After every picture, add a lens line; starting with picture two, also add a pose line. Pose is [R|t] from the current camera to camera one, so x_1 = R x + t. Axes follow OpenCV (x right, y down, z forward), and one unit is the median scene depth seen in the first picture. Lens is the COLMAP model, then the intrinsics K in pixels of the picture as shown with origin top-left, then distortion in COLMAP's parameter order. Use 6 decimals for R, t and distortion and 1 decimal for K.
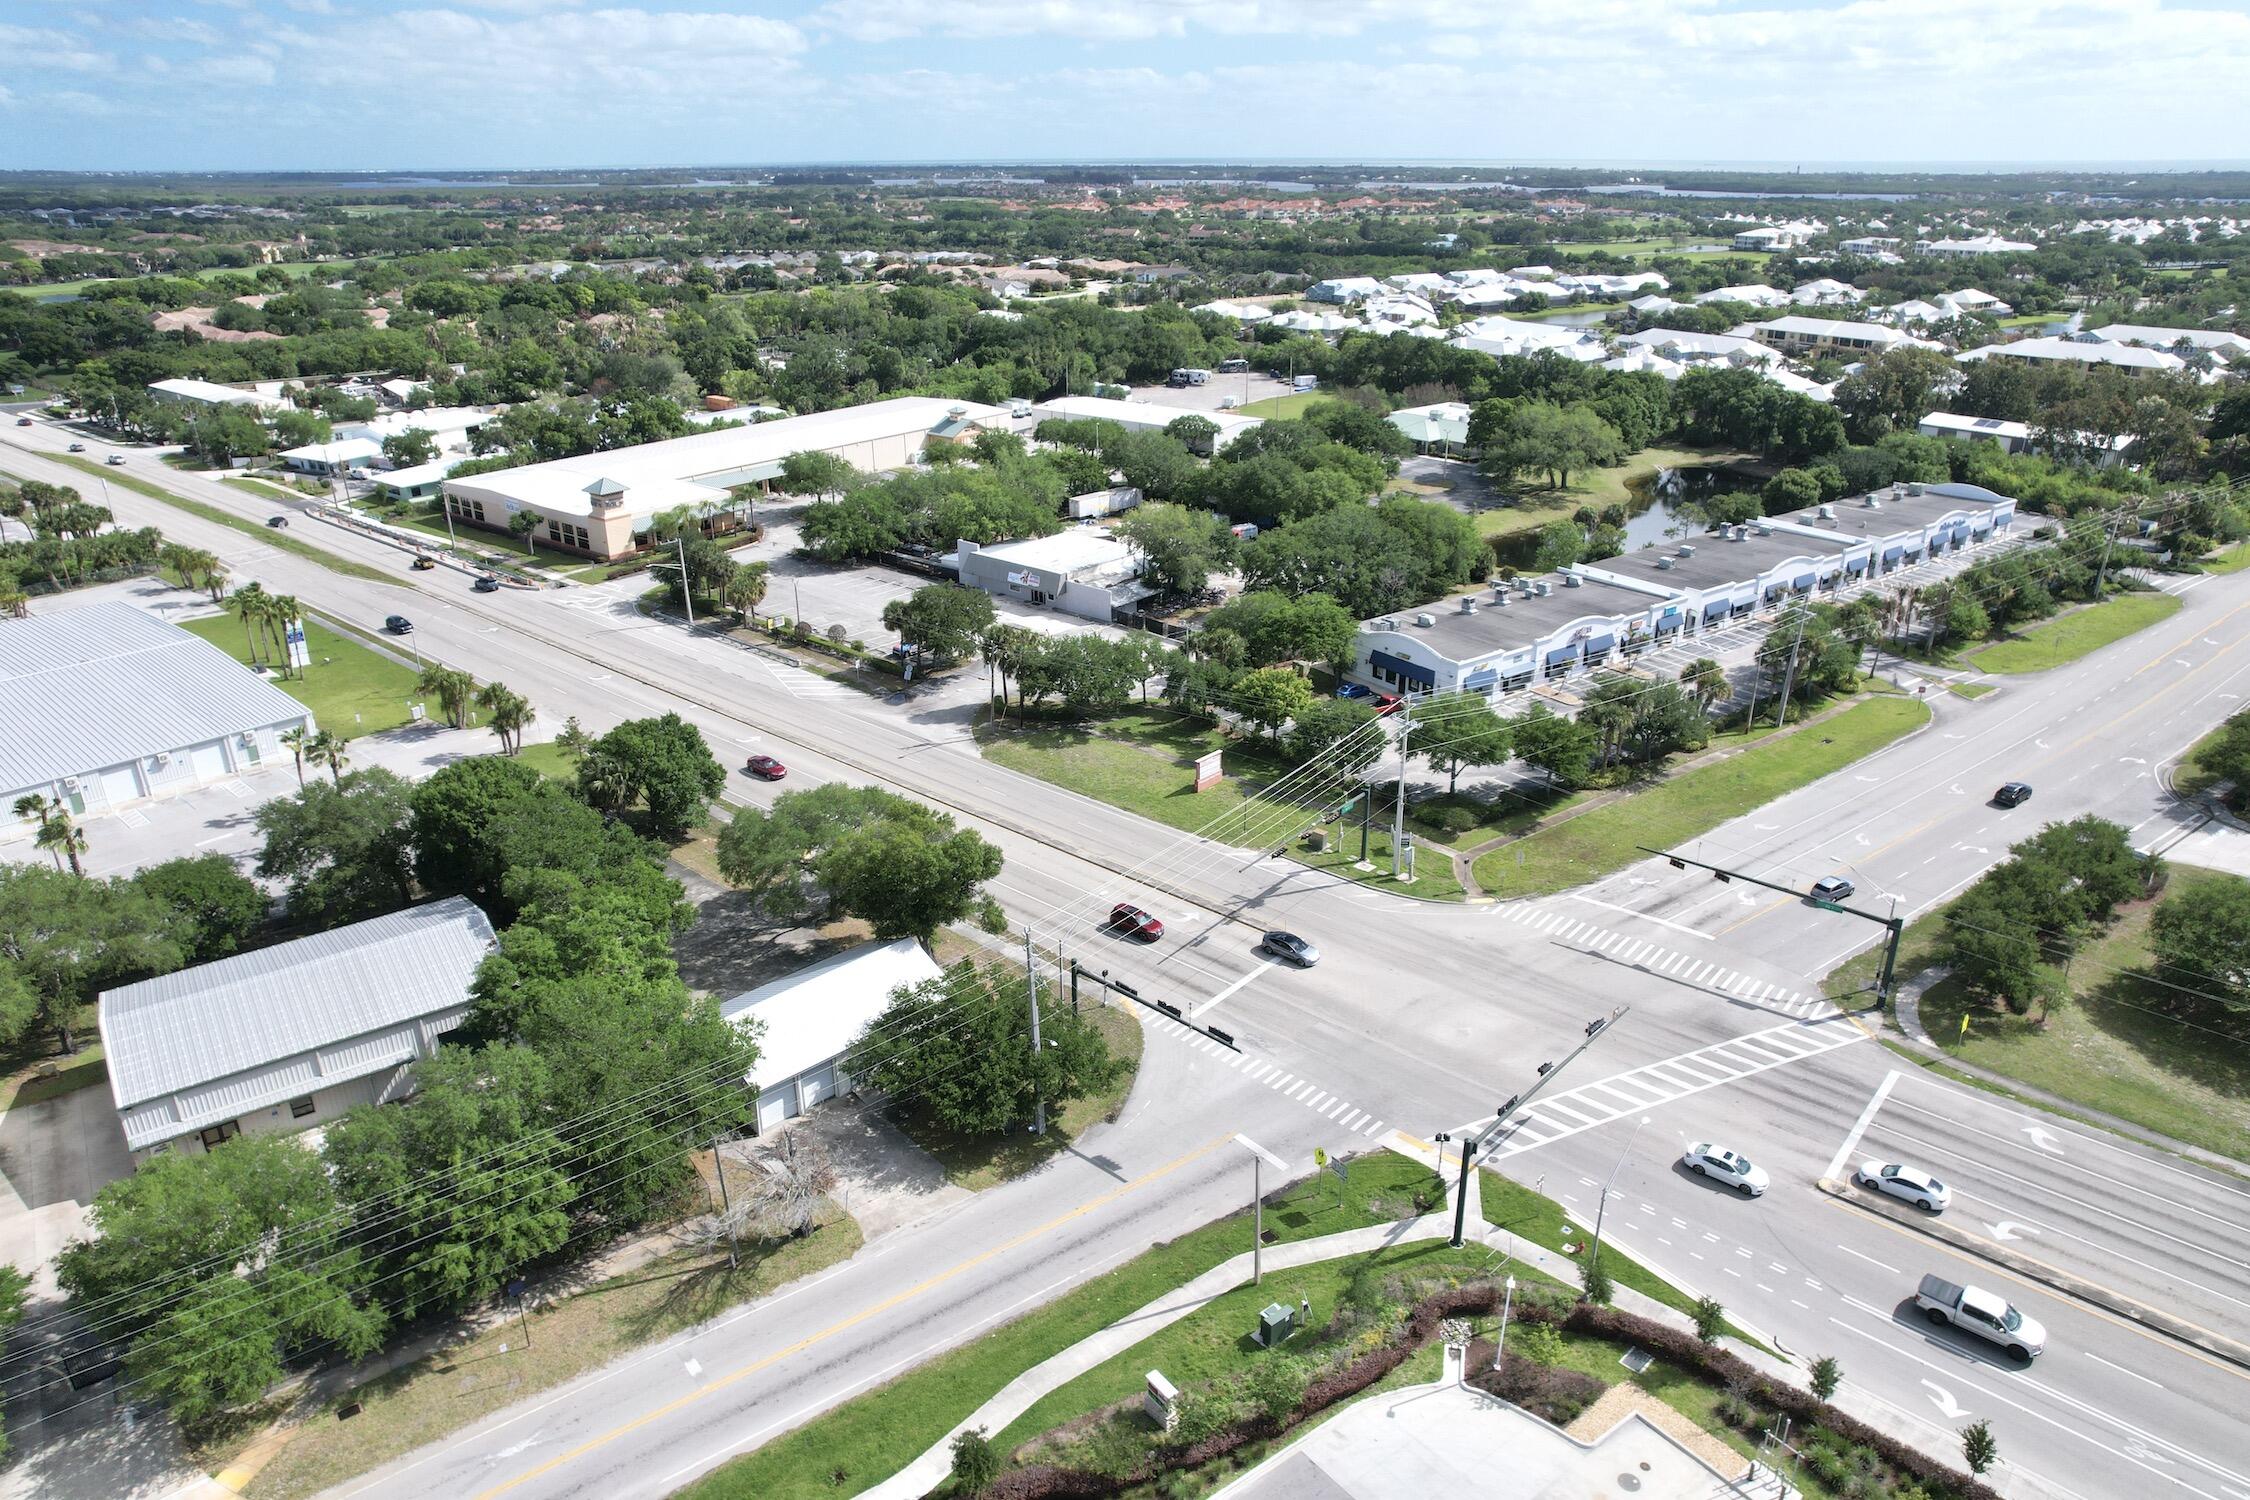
lens RADIAL K [[1428.1, 0, 1136.0], [0, 1428.1, 792.4], [0, 0, 1]] dist [-0.079578, 0.070830]
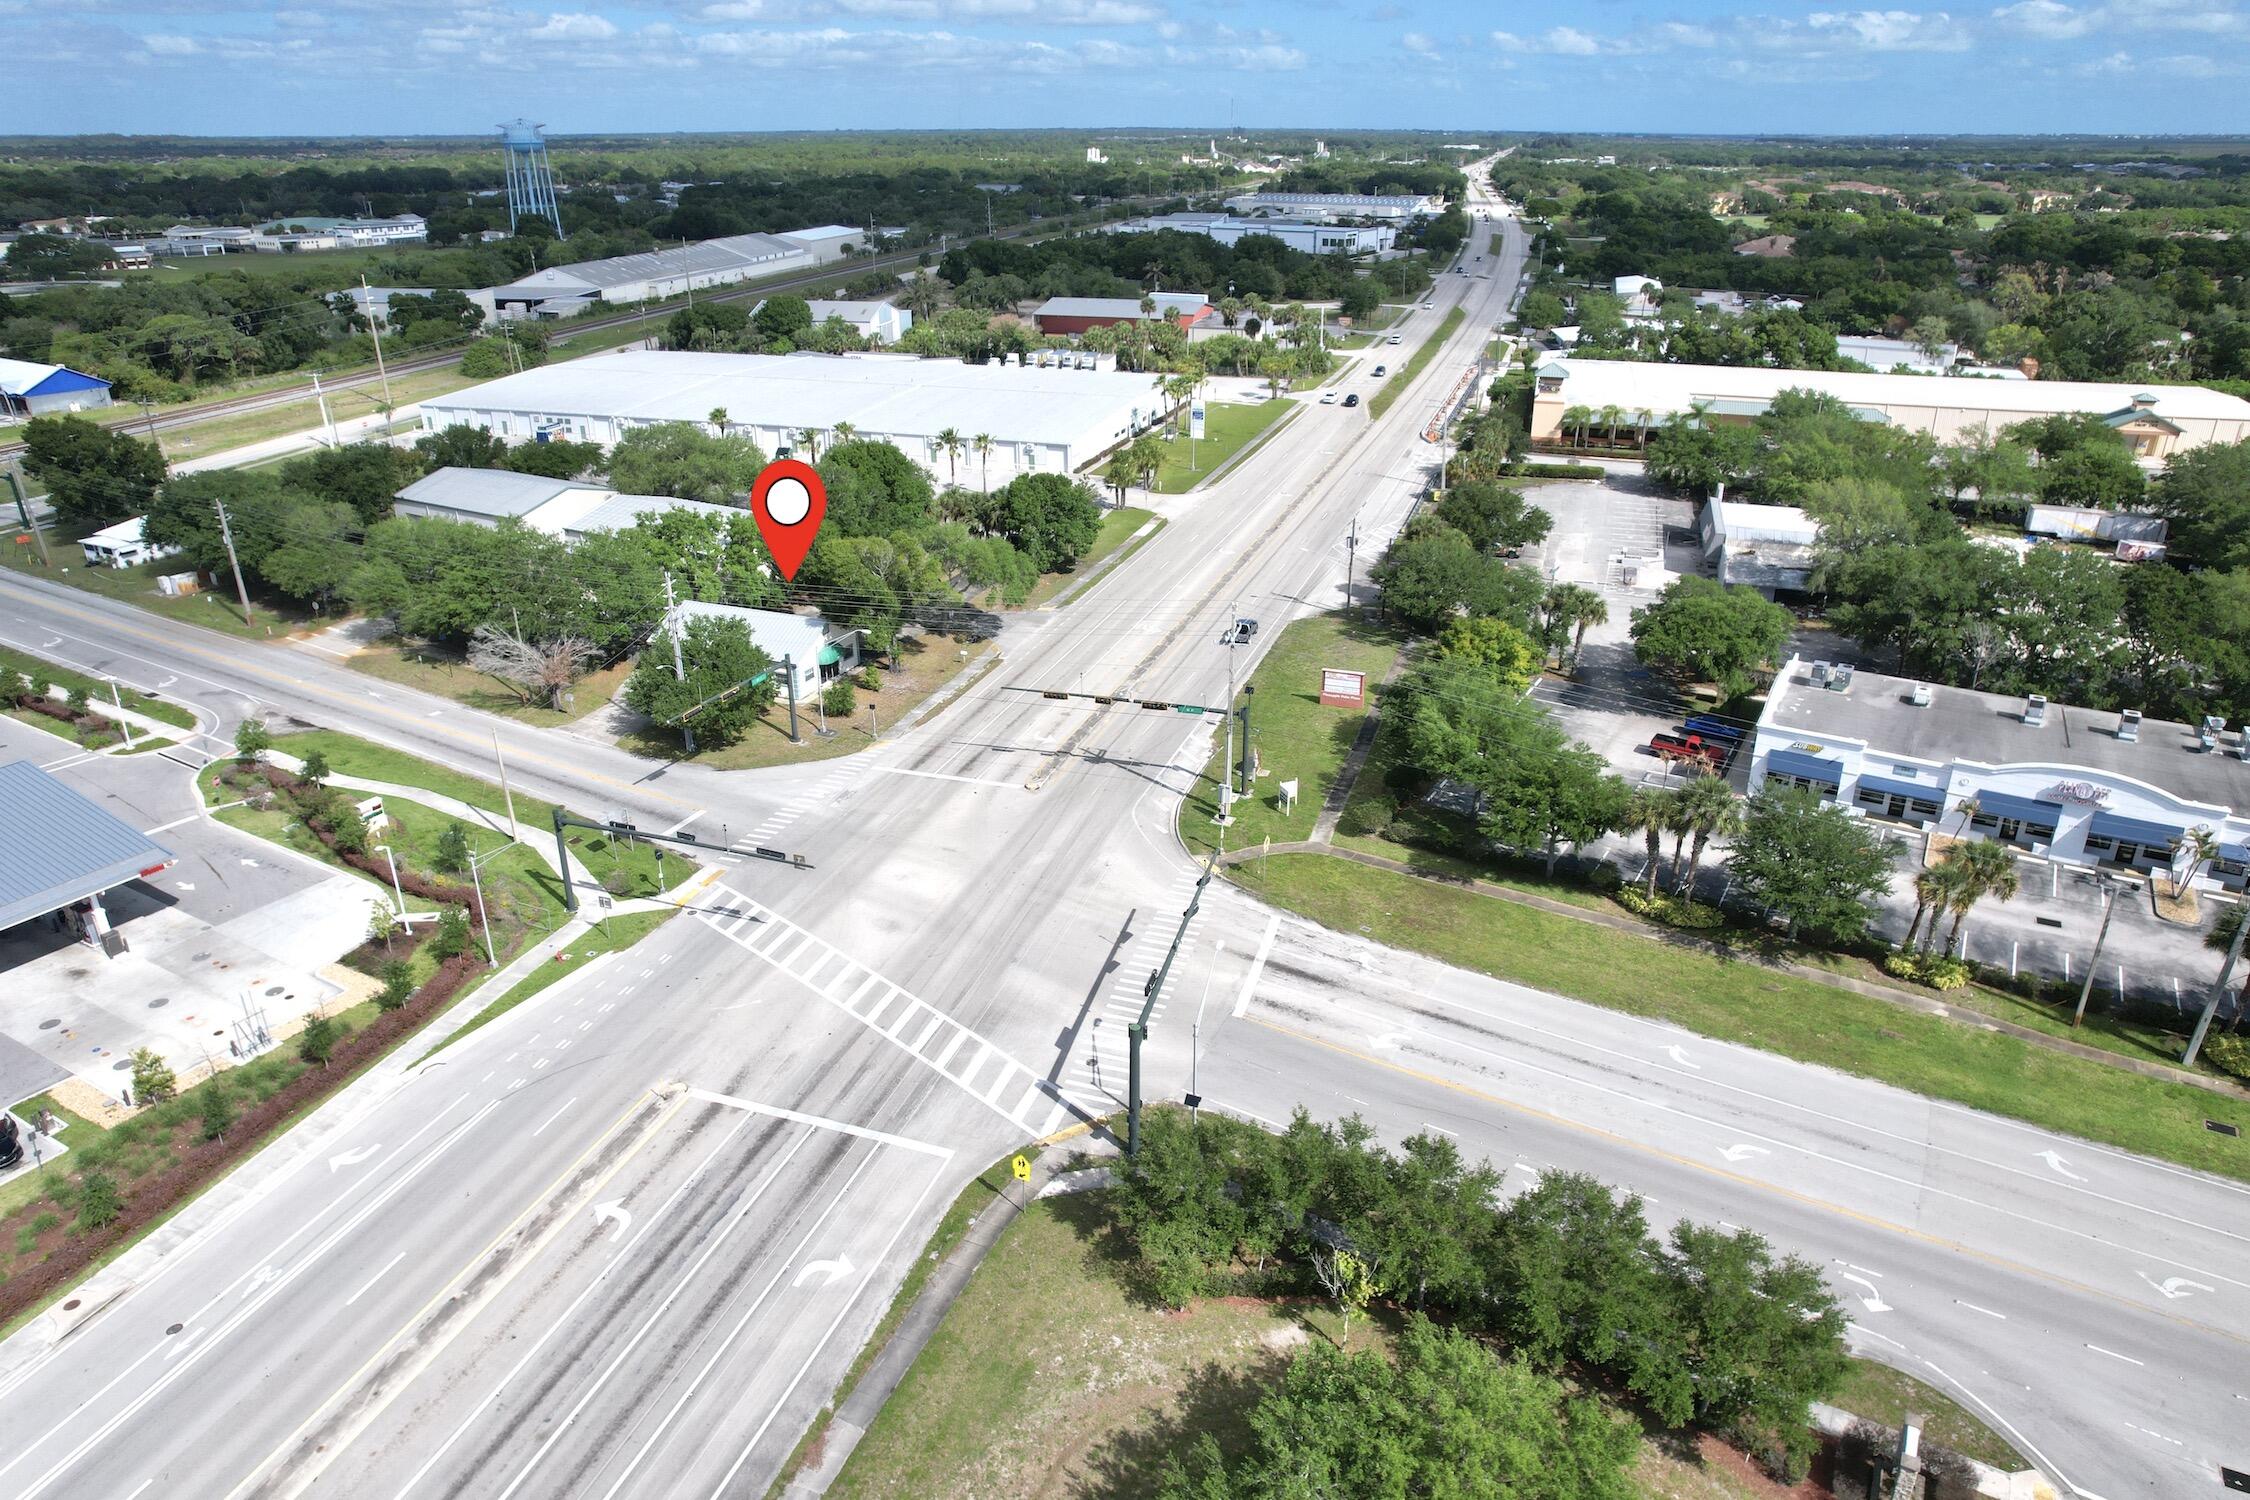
lens RADIAL K [[1471.4, 0, 1139.3], [0, 1471.4, 753.5], [0, 0, 1]] dist [-0.084965, 0.081860]
pose [[0.389851, 0.368908, -0.843756, 1.099712], [-0.379513, 0.899187, 0.217792, -0.181949], [0.839039, 0.235310, 0.490554, 0.637446]]
